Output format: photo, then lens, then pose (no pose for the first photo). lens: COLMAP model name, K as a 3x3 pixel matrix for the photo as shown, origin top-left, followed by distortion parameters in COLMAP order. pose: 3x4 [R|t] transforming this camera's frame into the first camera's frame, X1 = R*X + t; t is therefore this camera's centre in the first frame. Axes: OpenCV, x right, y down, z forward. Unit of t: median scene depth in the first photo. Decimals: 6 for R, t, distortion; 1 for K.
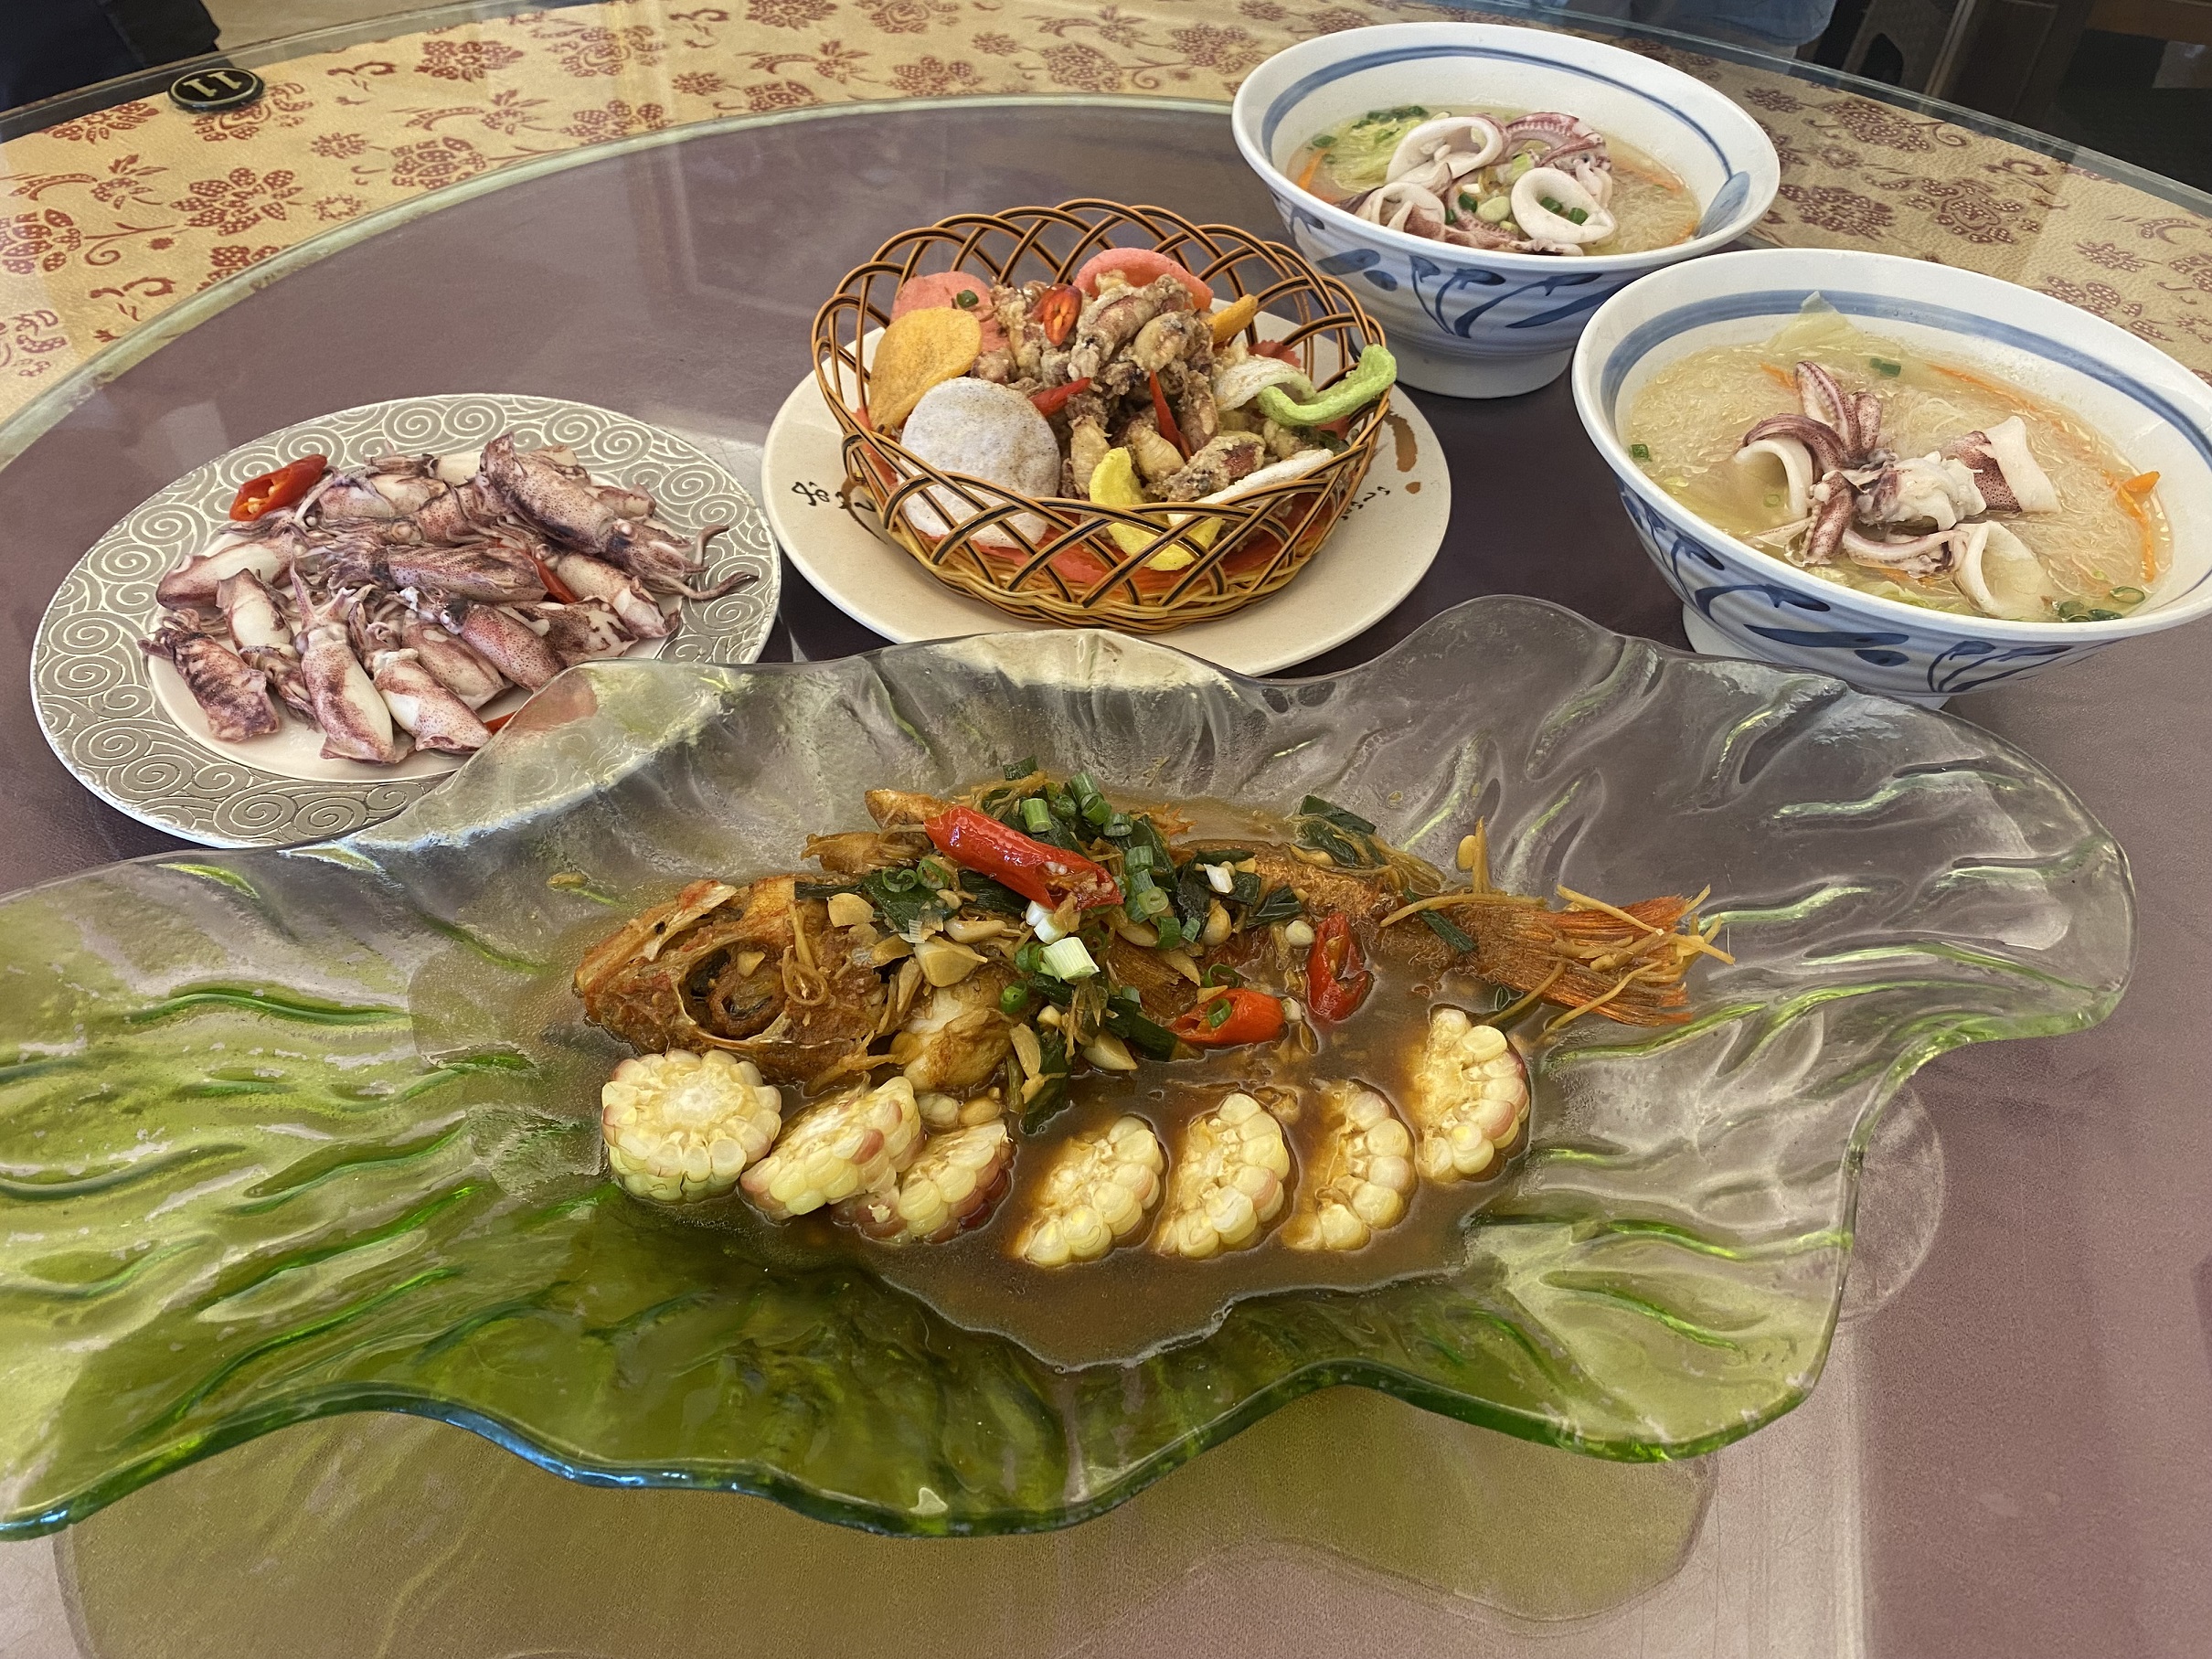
lens RADIAL K [[1676.5, 0, 1104.9], [0, 1676.5, 830.5], [0, 0, 1]] dist [-0.016715, -0.007110]
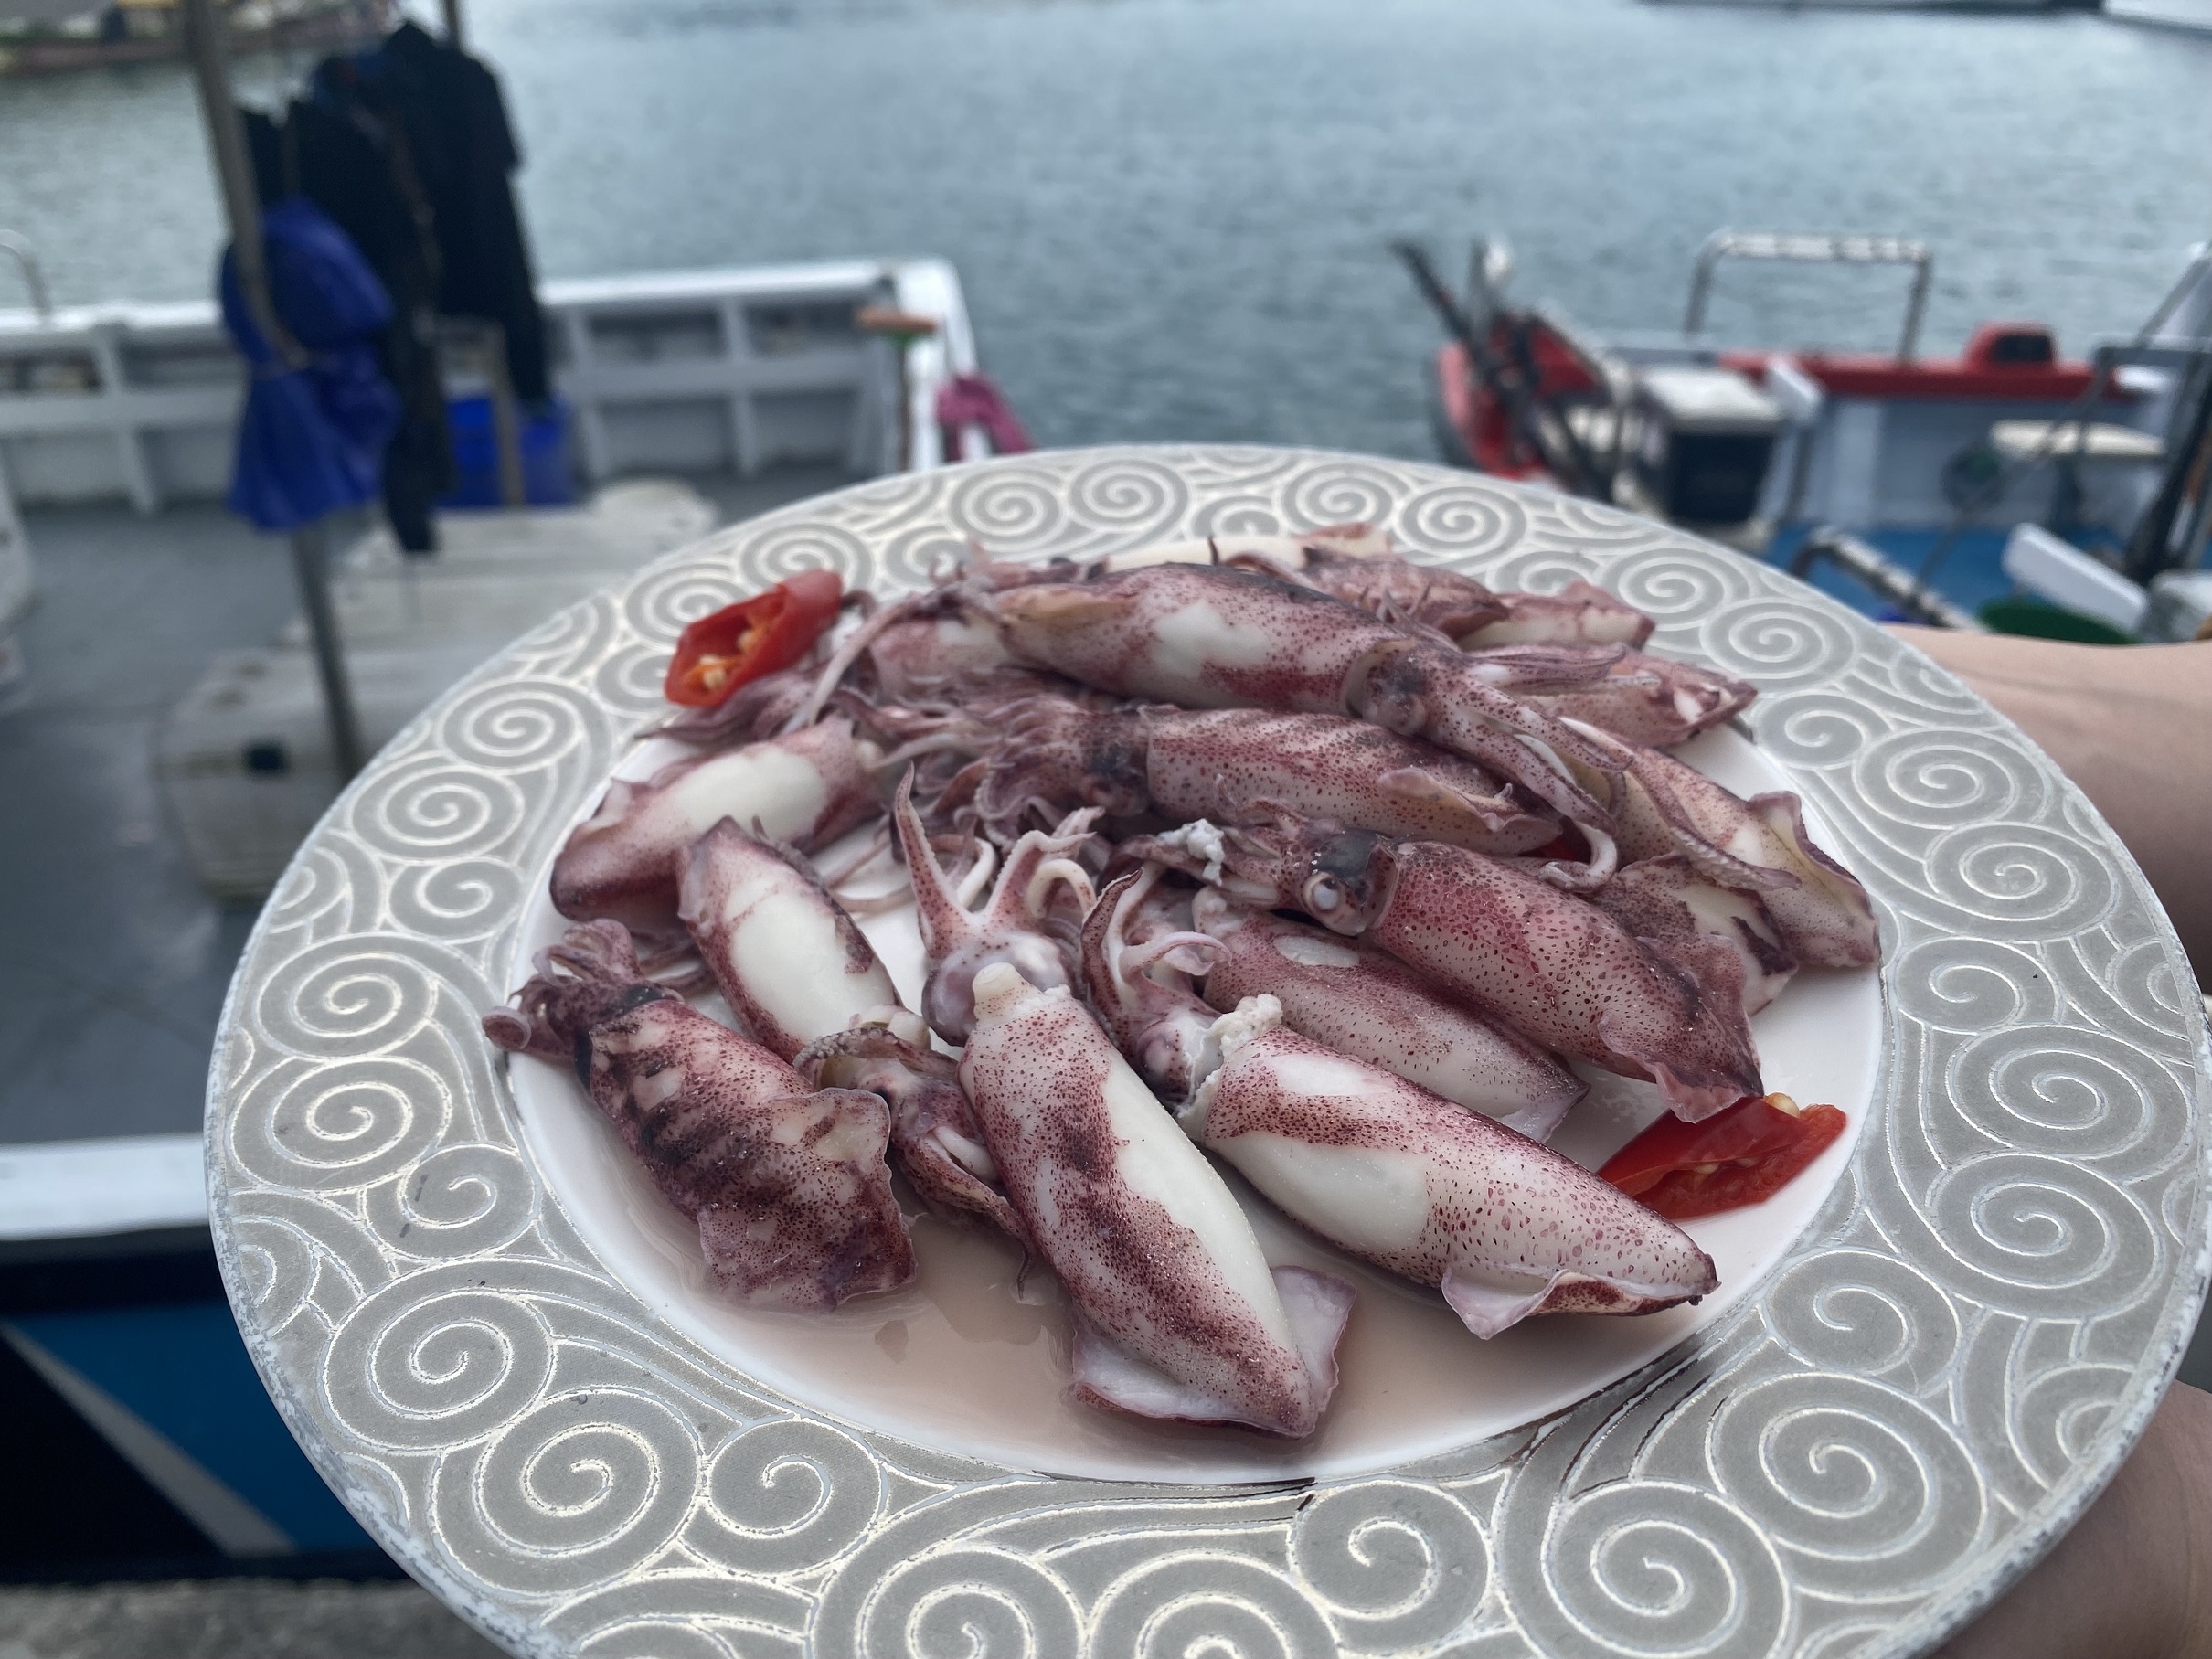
lens RADIAL K [[1676.5, 0, 1107.4], [0, 1676.5, 828.4], [0, 0, 1]] dist [-0.016715, -0.007110]
pose [[0.996782, -0.047400, -0.064648, -0.409555], [0.036638, 0.986676, -0.158517, -0.089275], [0.071301, 0.155638, 0.985237, 0.629310]]
